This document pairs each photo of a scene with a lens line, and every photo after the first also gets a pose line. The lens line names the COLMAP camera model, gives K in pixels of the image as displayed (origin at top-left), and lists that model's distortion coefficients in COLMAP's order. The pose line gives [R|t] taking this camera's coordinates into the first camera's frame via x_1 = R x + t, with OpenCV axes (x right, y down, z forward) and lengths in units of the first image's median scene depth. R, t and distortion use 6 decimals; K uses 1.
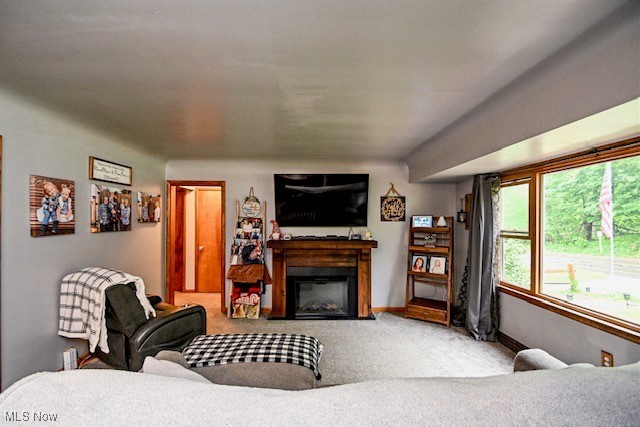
lens RADIAL K [[282.8, 0, 320.0], [0, 282.8, 213.5], [0, 0, 1]] dist [-0.008047, -0.000437]
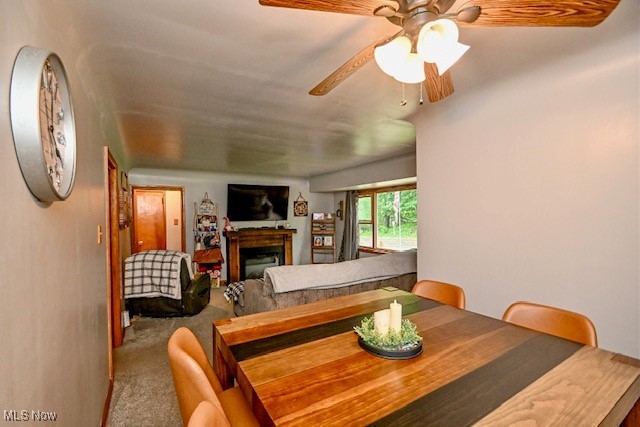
lens RADIAL K [[282.8, 0, 320.0], [0, 282.8, 213.5], [0, 0, 1]] dist [-0.008047, -0.000437]
pose [[0.861977, -0.011305, 0.506822, -0.478146], [0.003724, 0.999866, 0.015969, -0.014474], [-0.506934, -0.011877, 0.861903, -0.452601]]
